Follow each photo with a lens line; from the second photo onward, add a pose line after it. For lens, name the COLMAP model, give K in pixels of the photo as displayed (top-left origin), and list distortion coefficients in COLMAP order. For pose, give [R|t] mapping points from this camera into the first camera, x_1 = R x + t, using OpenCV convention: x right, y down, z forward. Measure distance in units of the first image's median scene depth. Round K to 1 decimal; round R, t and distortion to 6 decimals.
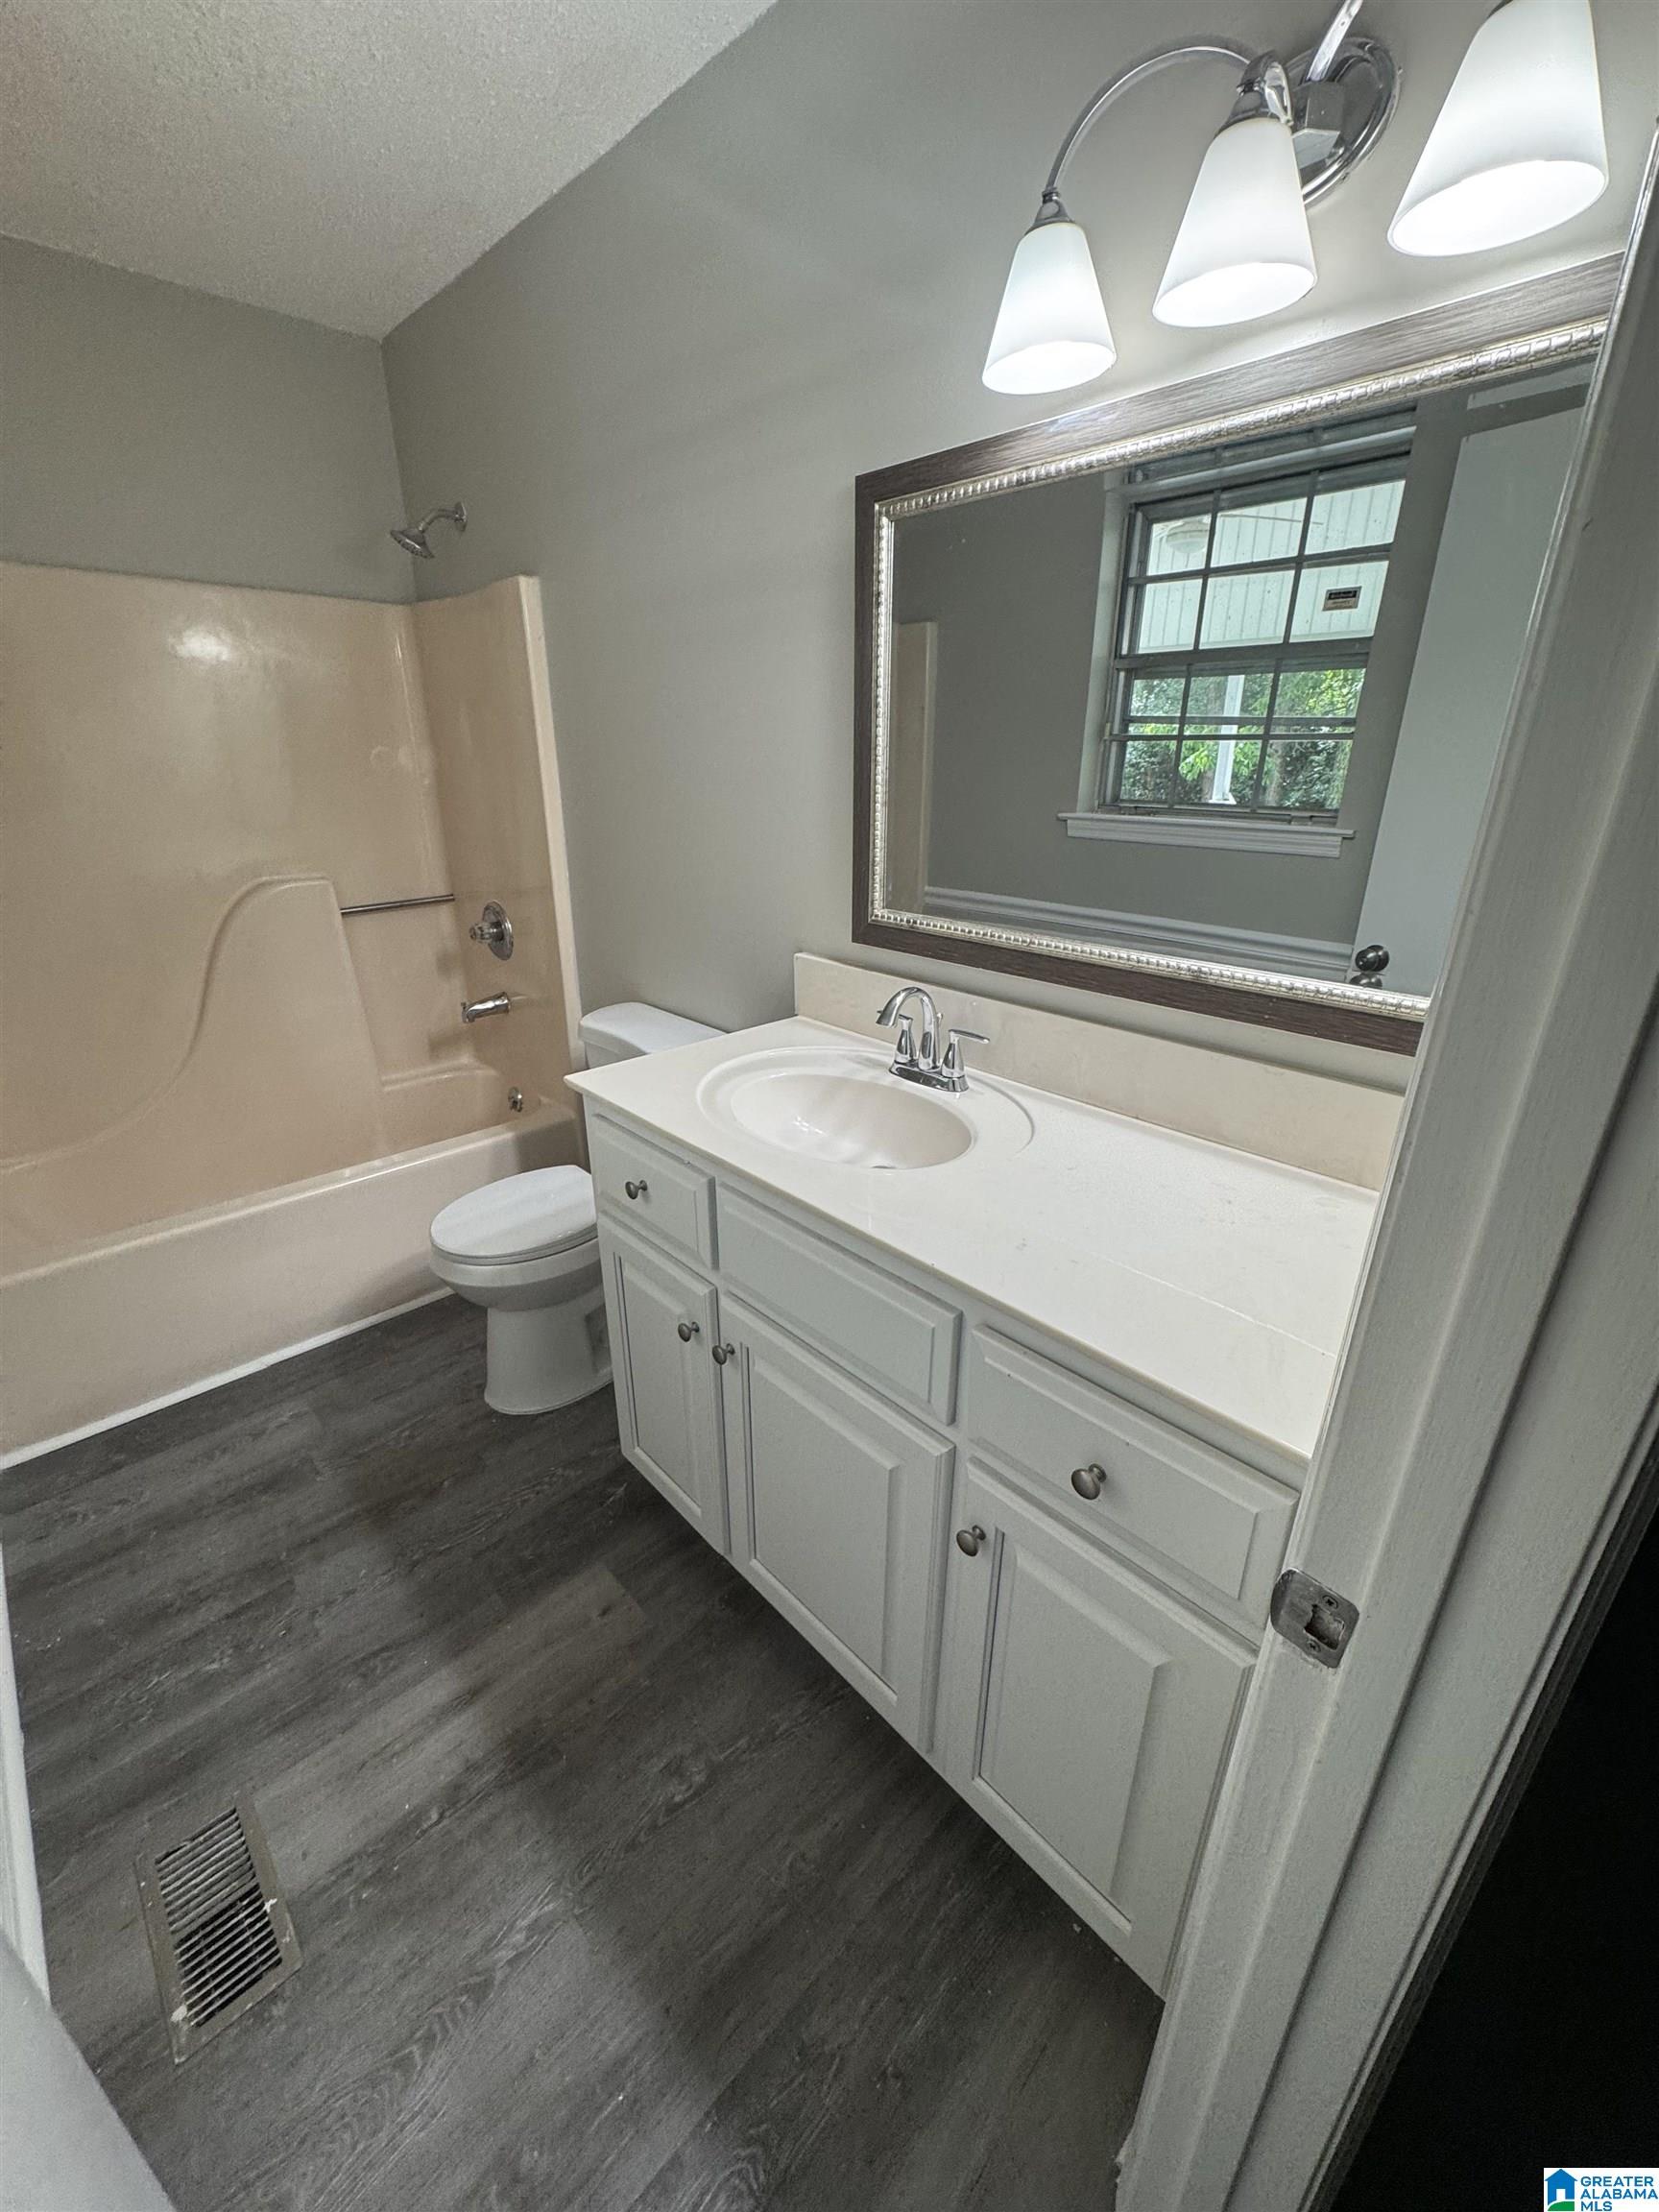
lens RADIAL K [[882.2, 0, 829.5], [0, 882.2, 1106.0], [0, 0, 1]] dist [-0.002046, 0.000480]
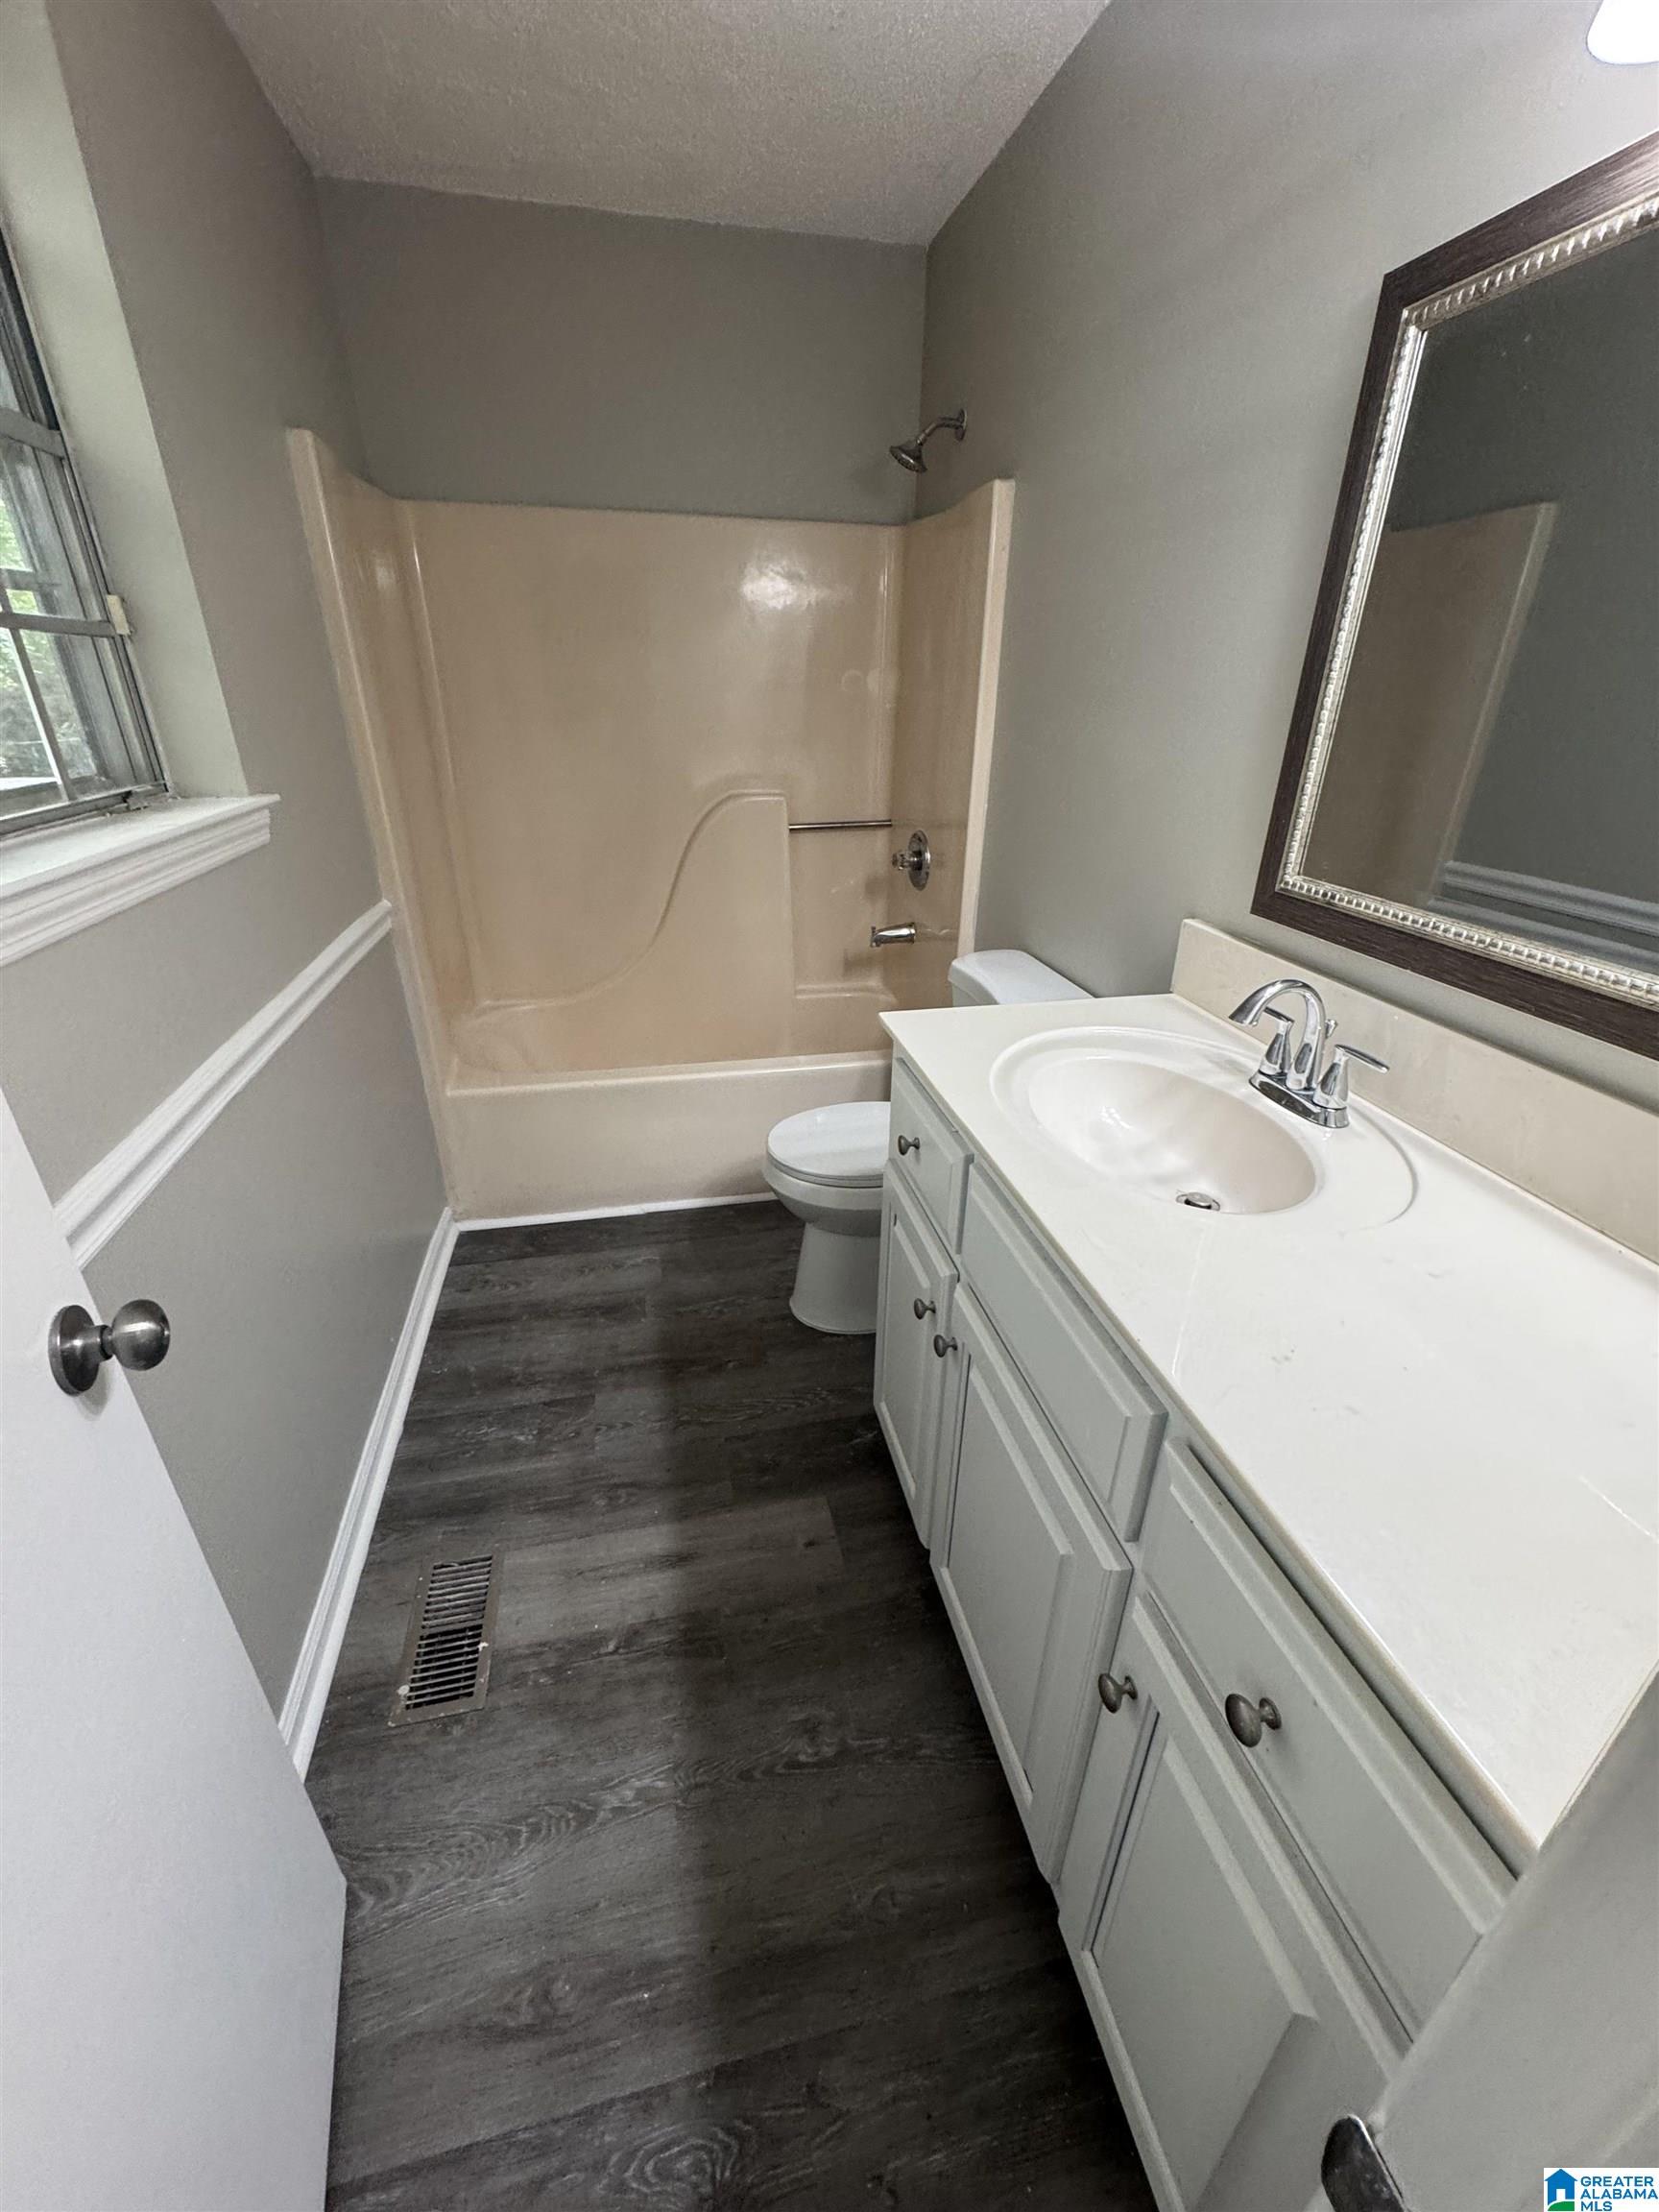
lens RADIAL K [[885.9, 0, 827.5], [0, 885.9, 1105.9], [0, 0, 1]] dist [-0.001737, 0.000086]
pose [[0.854440, 0.230256, -0.465740, 0.123754], [-0.203047, 0.973128, 0.108597, -0.028268], [0.478230, 0.001778, 0.878233, 0.126848]]
